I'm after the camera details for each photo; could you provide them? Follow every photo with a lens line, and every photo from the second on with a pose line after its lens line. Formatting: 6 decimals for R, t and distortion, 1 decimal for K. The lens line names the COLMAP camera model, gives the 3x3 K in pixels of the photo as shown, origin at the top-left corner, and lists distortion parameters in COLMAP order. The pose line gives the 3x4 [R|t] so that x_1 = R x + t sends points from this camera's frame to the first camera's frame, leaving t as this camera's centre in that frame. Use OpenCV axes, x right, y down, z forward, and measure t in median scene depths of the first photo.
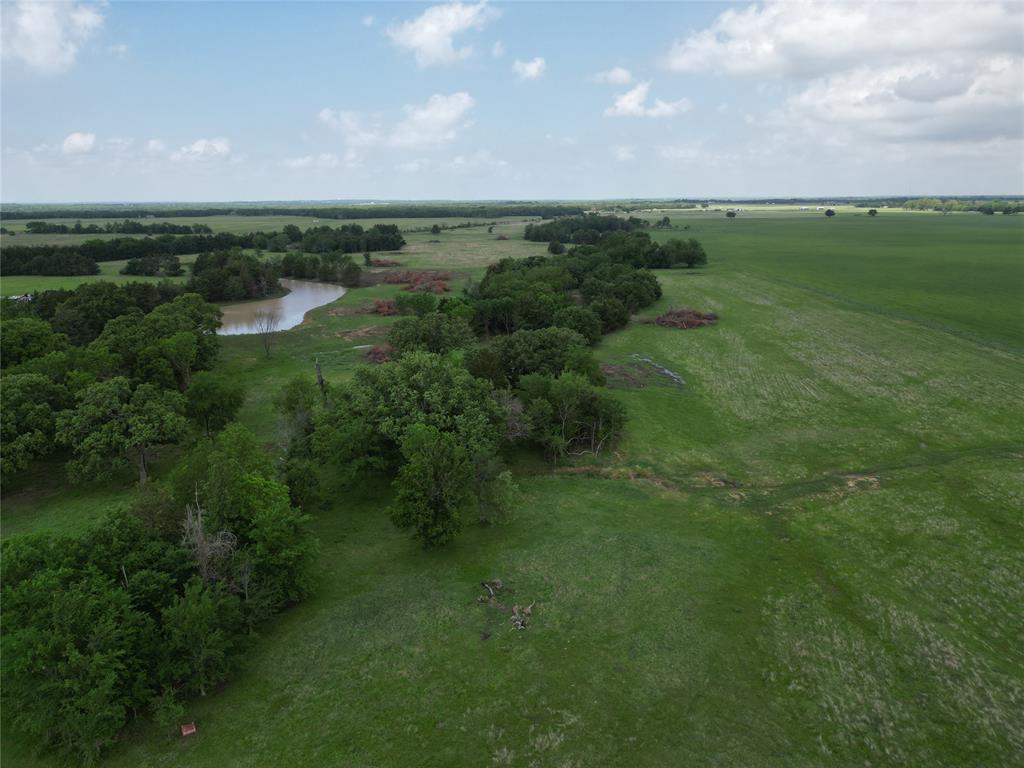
lens RADIAL K [[717.2, 0, 512.0], [0, 717.2, 384.0], [0, 0, 1]] dist [0.089509, -0.086560]
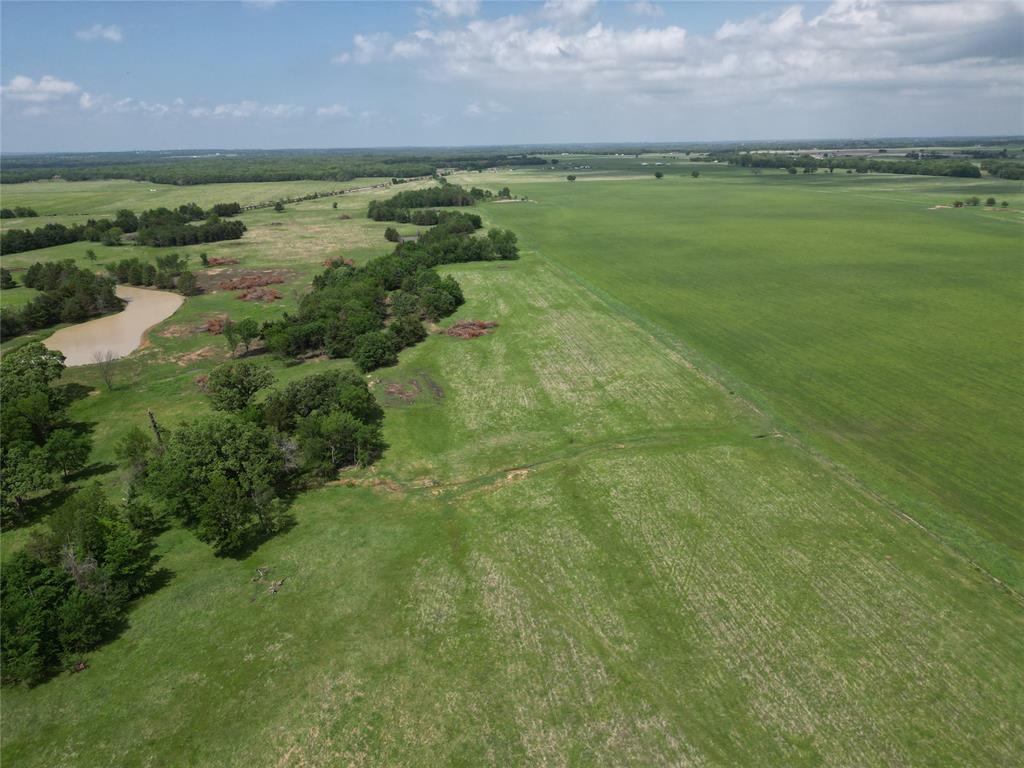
lens RADIAL K [[717.2, 0, 512.0], [0, 717.2, 384.0], [0, 0, 1]] dist [0.089509, -0.086560]
pose [[0.983841, -0.065351, 0.166692, 0.144008], [0.053240, 0.995676, 0.076119, -0.126788], [-0.170946, -0.066014, 0.983066, -0.372621]]
